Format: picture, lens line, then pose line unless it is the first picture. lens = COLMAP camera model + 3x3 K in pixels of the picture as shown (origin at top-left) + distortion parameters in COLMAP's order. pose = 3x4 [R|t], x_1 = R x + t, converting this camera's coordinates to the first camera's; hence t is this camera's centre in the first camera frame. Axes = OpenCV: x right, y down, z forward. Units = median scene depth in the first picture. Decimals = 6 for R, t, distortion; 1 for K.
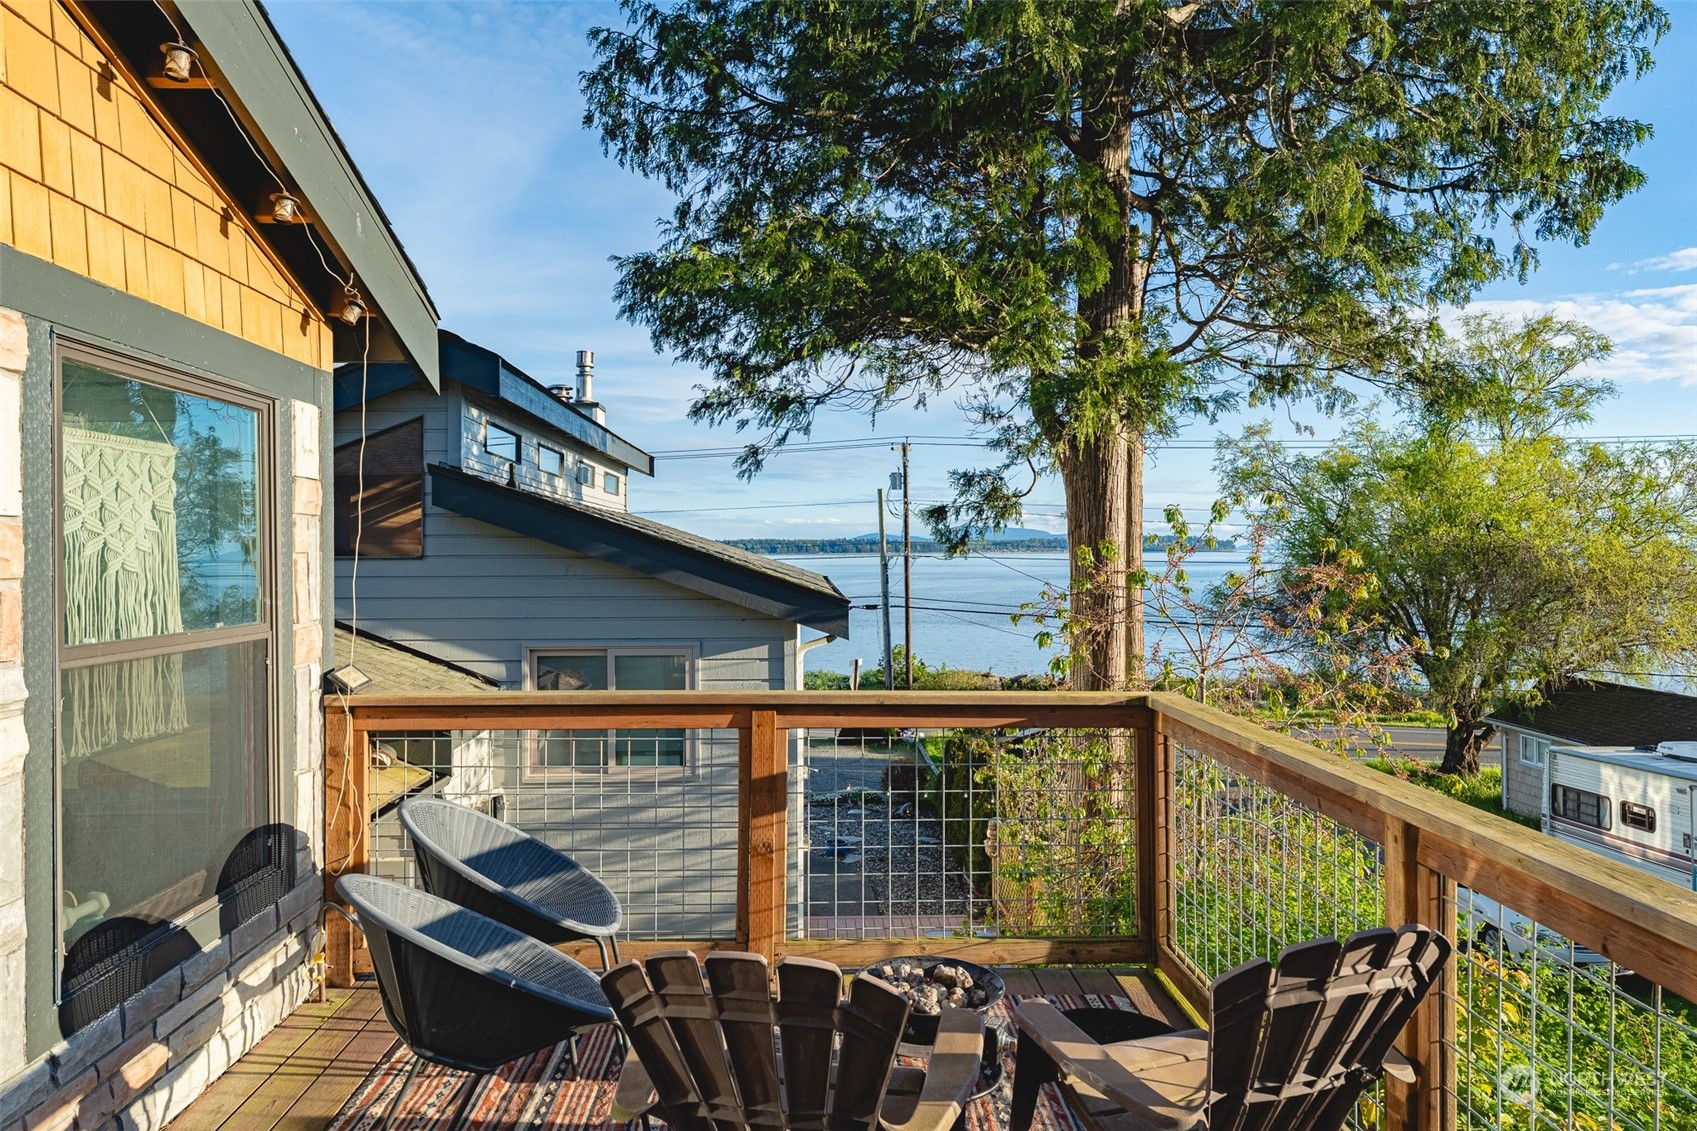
lens RADIAL K [[1122.3, 0, 838.3], [0, 1122.3, 547.5], [0, 0, 1]] dist [-0.007053, -0.001507]
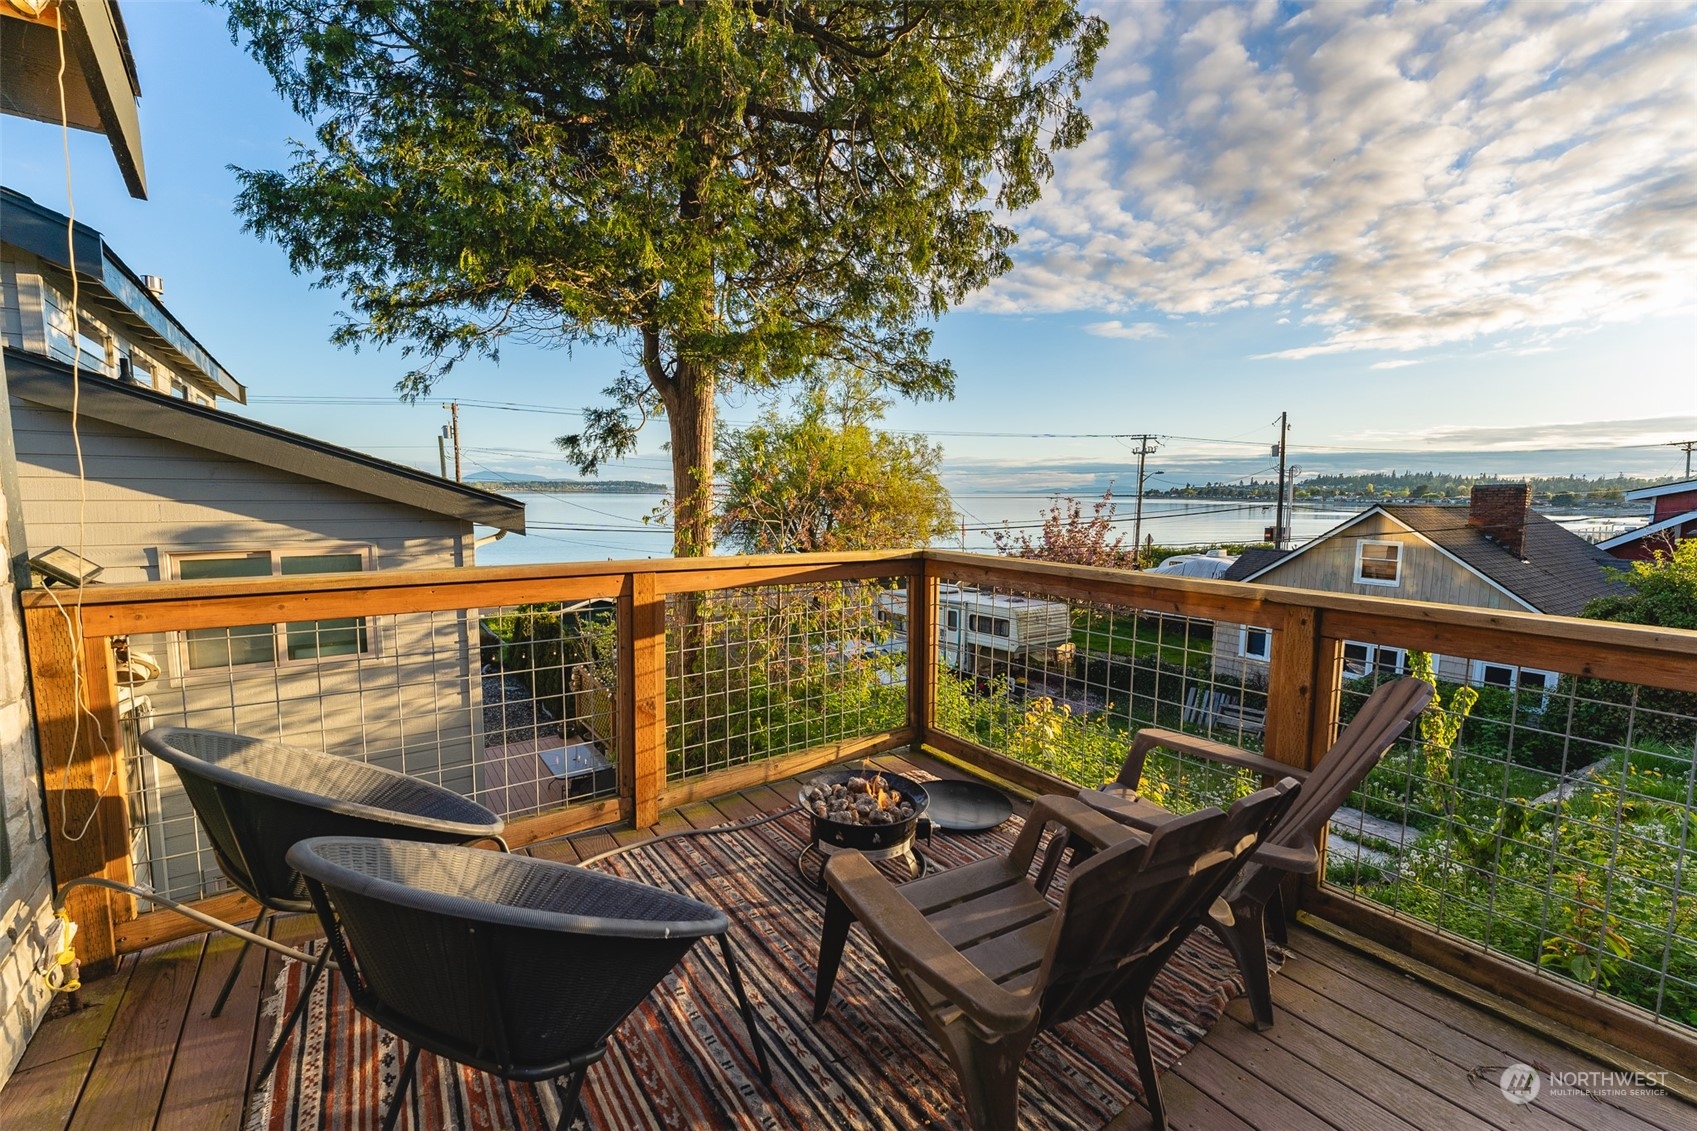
lens RADIAL K [[690.5, 0, 848.5], [0, 690.5, 565.5], [0, 0, 1]] dist [-0.001758, -0.000129]
pose [[0.828885, -0.049067, 0.557263, -0.100942], [-0.012933, 0.994199, 0.106776, 0.024404], [-0.559269, -0.095712, 0.823442, 0.140335]]
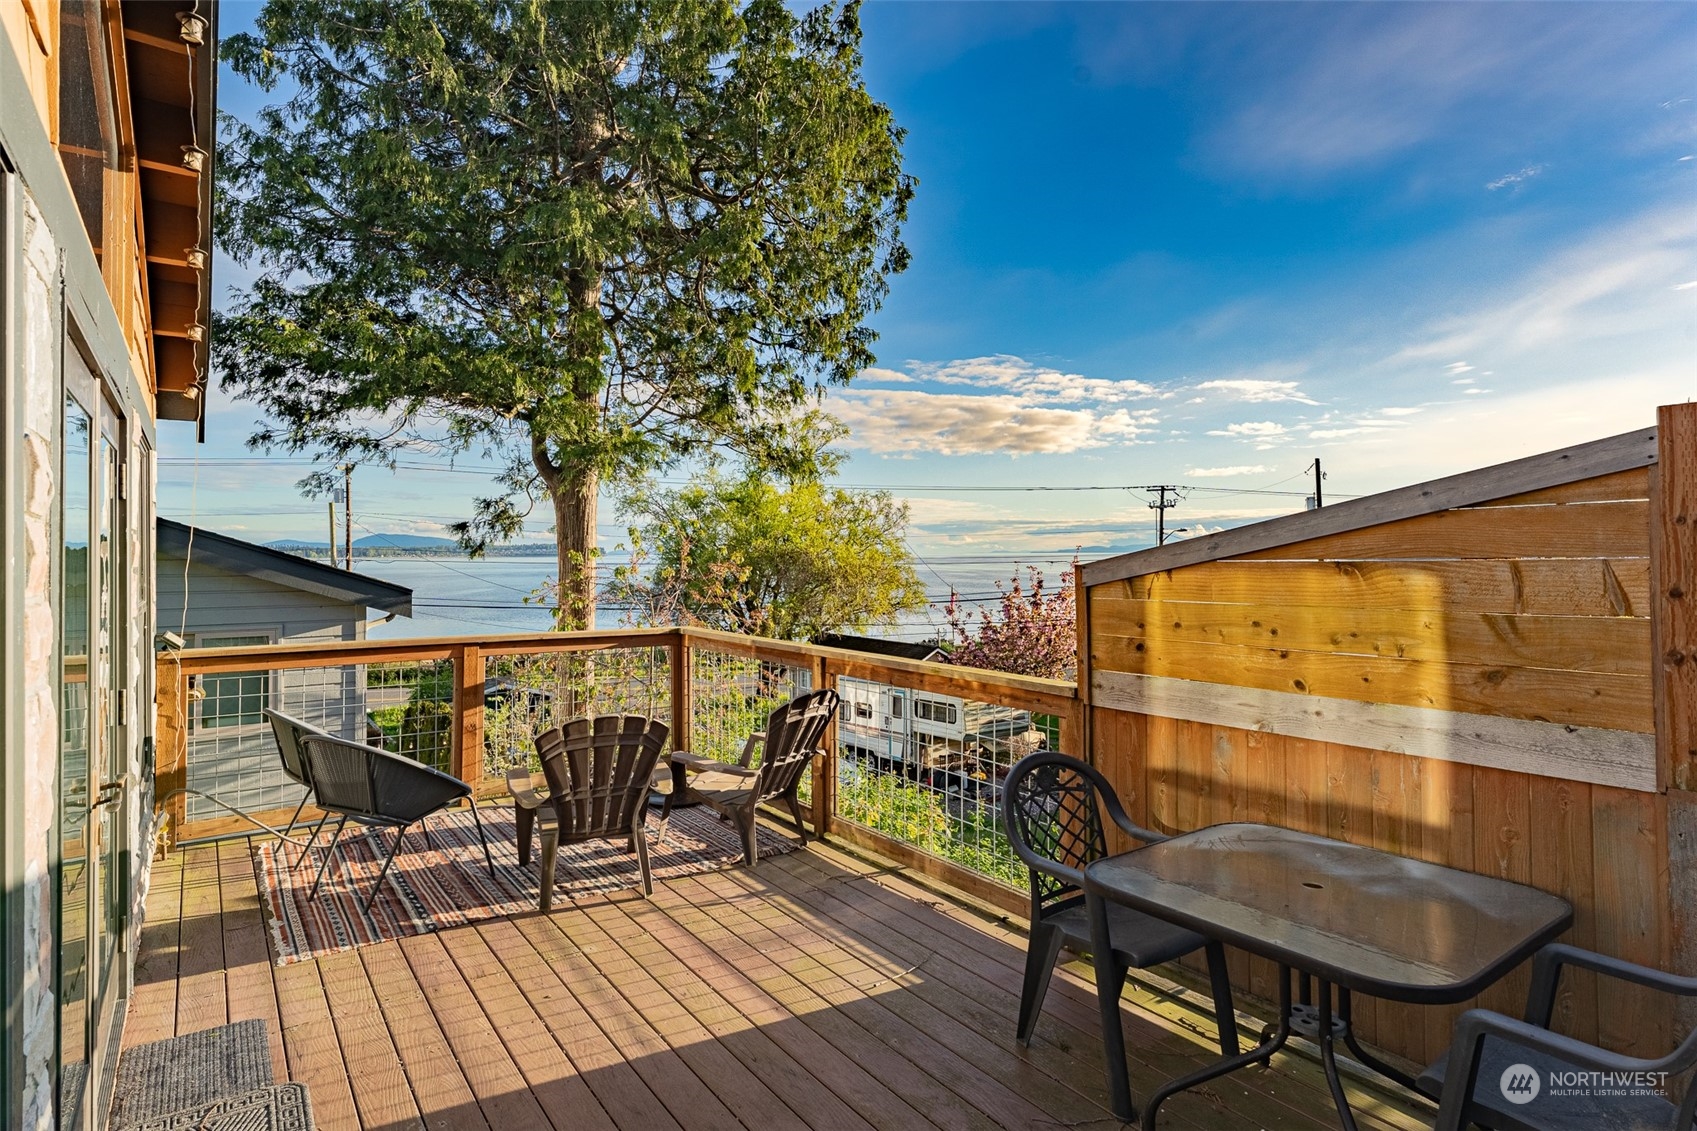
lens RADIAL K [[877.6, 0, 820.0], [0, 877.6, 563.5], [0, 0, 1]] dist [-0.020373, 0.000115]
pose [[0.836795, -0.006082, 0.547483, -0.134450], [-0.000316, 0.999933, 0.011592, 0.001652], [-0.547517, -0.009873, 0.836736, -0.152708]]
